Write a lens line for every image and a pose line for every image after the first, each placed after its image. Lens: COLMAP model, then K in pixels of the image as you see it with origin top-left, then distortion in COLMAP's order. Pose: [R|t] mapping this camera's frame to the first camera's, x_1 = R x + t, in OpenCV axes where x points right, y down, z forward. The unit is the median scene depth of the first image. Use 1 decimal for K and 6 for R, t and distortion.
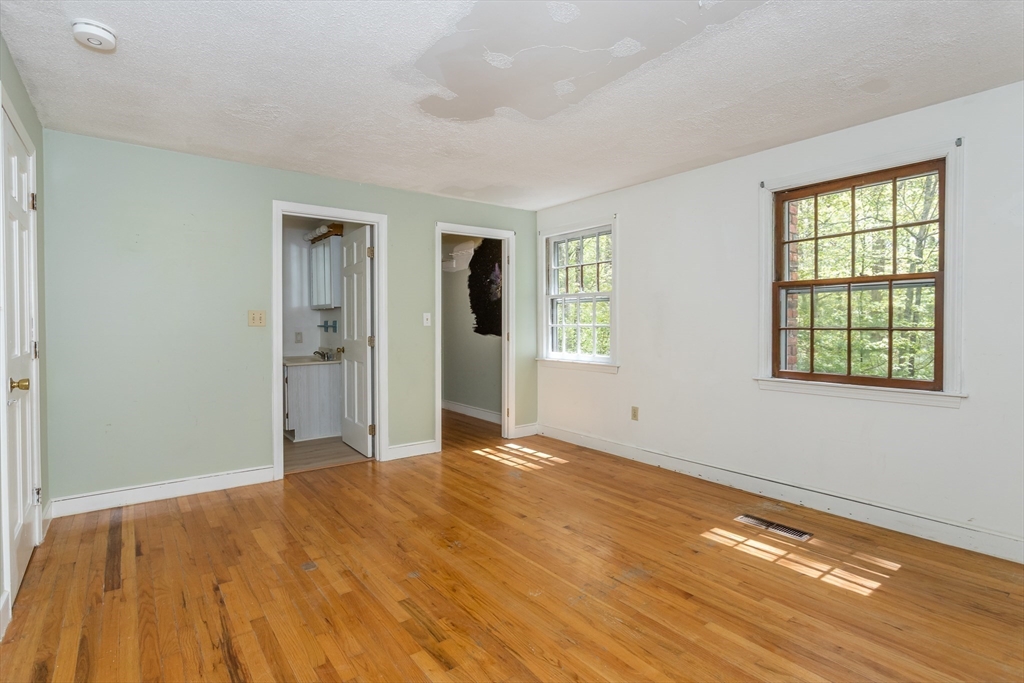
lens RADIAL K [[512.0, 0, 517.5], [0, 512.0, 329.5], [0, 0, 1]] dist [-0.009534, -0.000309]
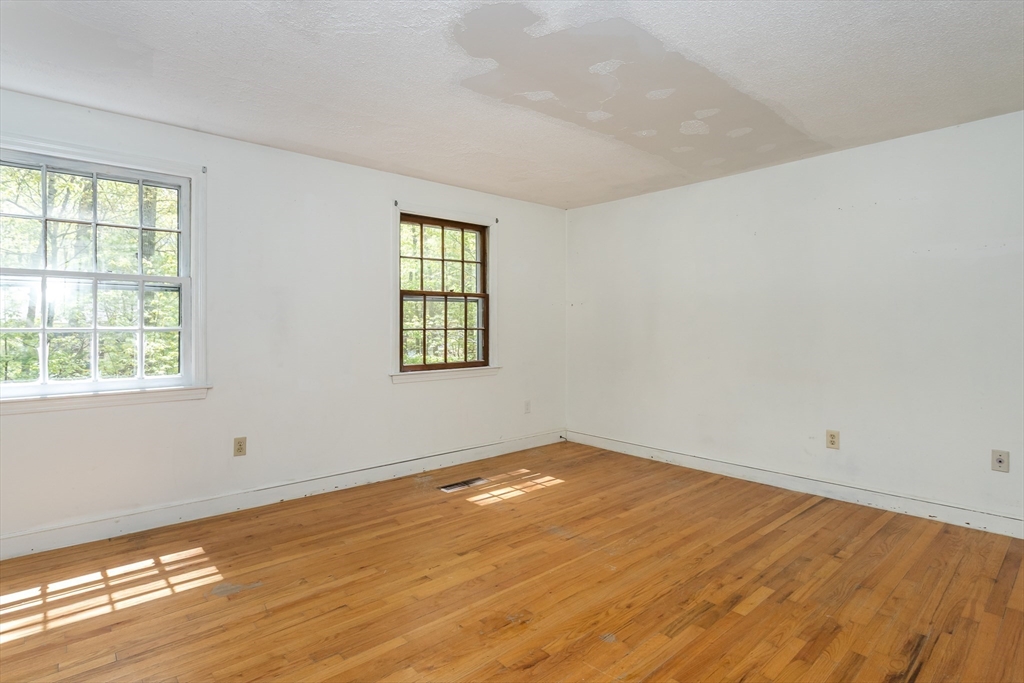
lens RADIAL K [[528.5, 0, 506.6], [0, 528.5, 320.6], [0, 0, 1]] dist [-0.007241, 0.000152]
pose [[-0.071978, 0.013921, 0.997309, -0.863085], [0.015103, 0.999803, -0.012866, -0.003719], [-0.997292, 0.014136, -0.072174, 1.028417]]
